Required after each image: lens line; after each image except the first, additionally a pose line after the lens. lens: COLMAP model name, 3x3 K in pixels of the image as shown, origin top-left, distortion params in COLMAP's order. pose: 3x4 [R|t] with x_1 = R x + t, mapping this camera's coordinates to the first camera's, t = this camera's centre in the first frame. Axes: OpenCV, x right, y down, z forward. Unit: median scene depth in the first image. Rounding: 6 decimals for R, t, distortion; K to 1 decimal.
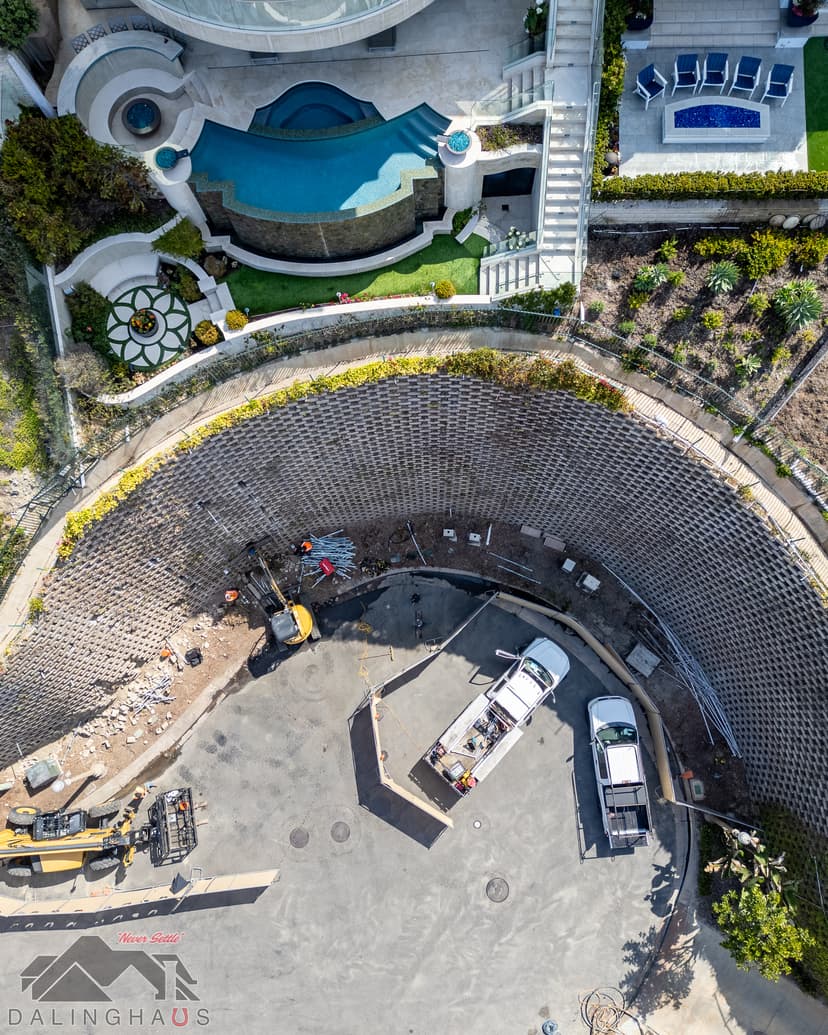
lens RADIAL K [[761.4, 0, 414.0], [0, 761.4, 517.5], [0, 0, 1]] dist [-0.001001, -0.007232]
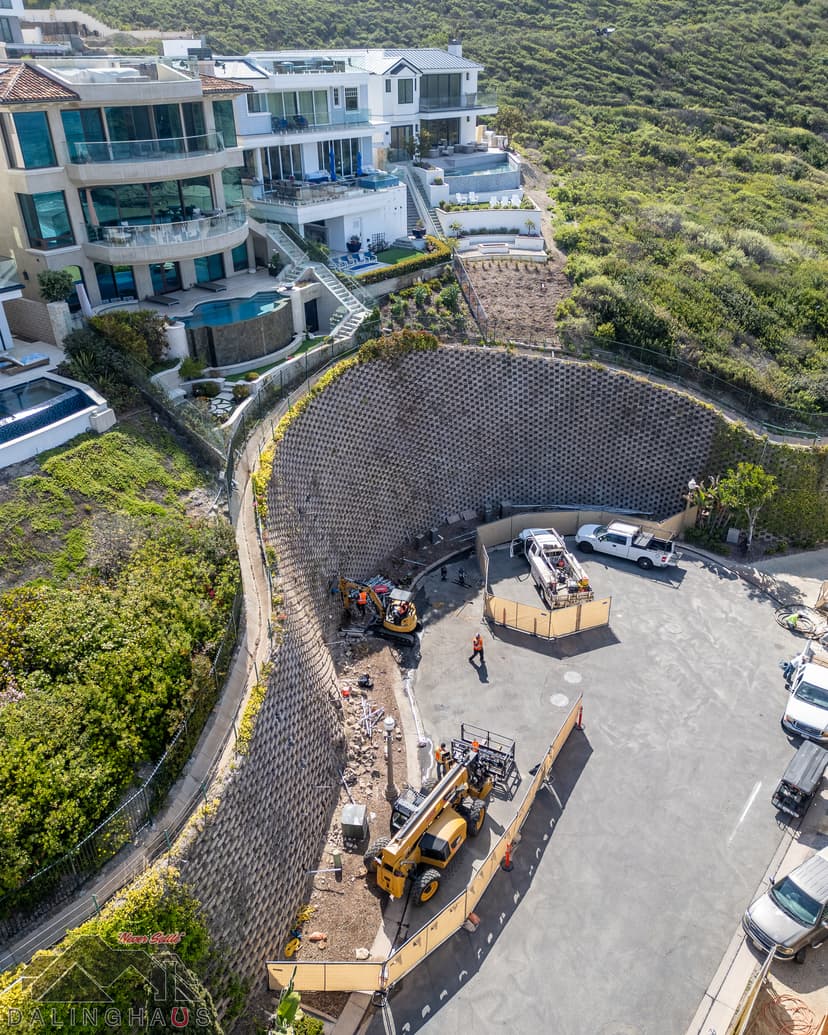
lens RADIAL K [[761.4, 0, 414.0], [0, 761.4, 517.5], [0, 0, 1]] dist [-0.001001, -0.007232]
pose [[0.610814, -0.401036, 0.682698, -0.924882], [0.781972, 0.440808, -0.440691, 0.632594], [-0.124206, 0.803031, 0.582850, 0.193159]]
